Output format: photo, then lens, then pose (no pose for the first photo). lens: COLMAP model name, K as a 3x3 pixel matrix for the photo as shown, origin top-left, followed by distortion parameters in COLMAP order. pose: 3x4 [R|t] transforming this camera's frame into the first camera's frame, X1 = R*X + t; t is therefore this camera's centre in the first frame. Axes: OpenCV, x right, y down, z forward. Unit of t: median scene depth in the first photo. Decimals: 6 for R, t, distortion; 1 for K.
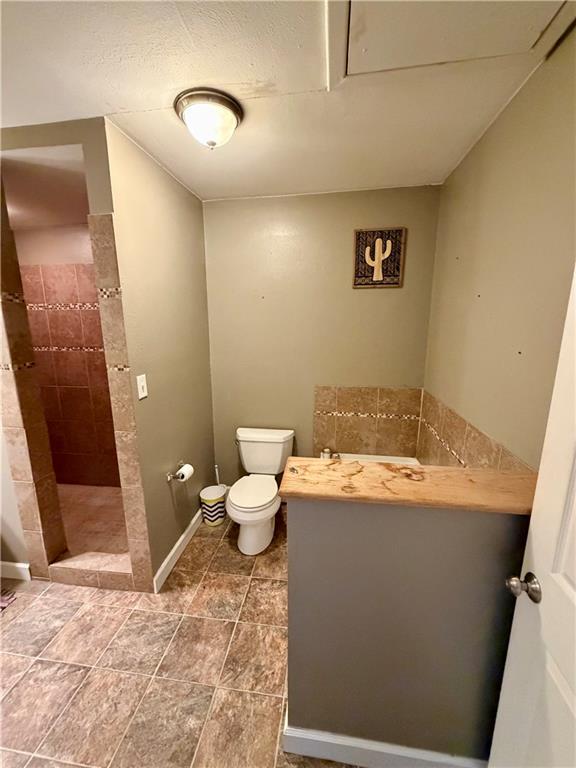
lens RADIAL K [[305.5, 0, 289.9], [0, 305.5, 382.7], [0, 0, 1]] dist [-0.001897, 0.000117]
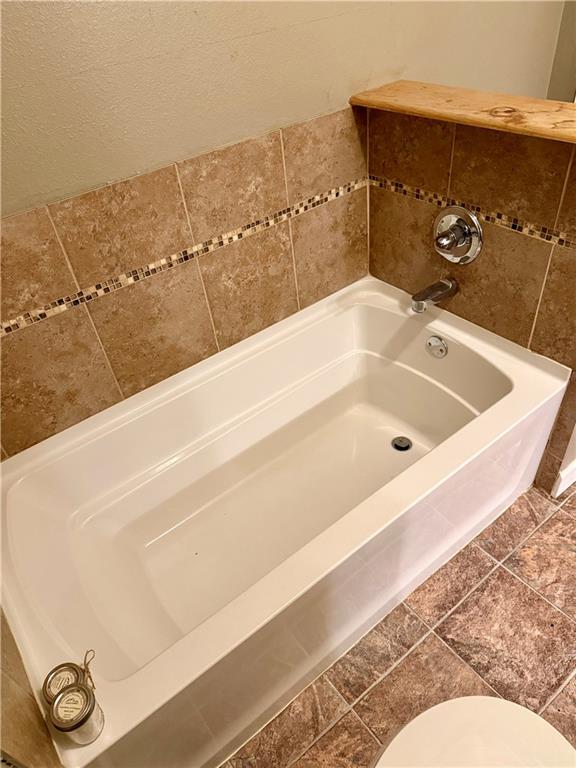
lens RADIAL K [[552.9, 0, 288.0], [0, 552.9, 384.0], [0, 0, 1]] dist [0.076174, -0.088768]
pose [[-0.714234, -0.399290, 0.574836, -0.153396], [0.227834, 0.643934, 0.730370, -0.214770], [-0.661786, 0.652623, -0.368948, 1.253352]]
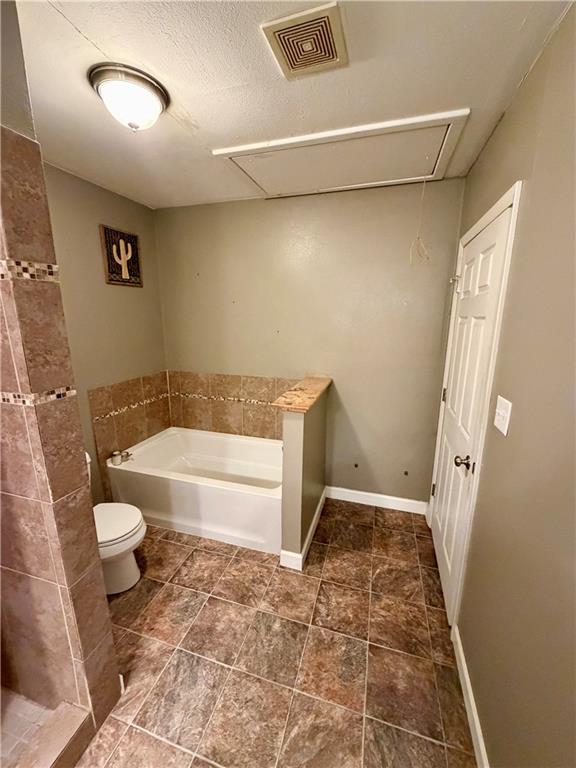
lens RADIAL K [[305.5, 0, 289.9], [0, 305.5, 382.7], [0, 0, 1]] dist [-0.001897, 0.000117]
pose [[0.161273, -0.210322, 0.964238, -0.917947], [0.190993, 0.965209, 0.178589, -0.077574], [-0.968252, 0.155361, 0.195832, 0.356380]]
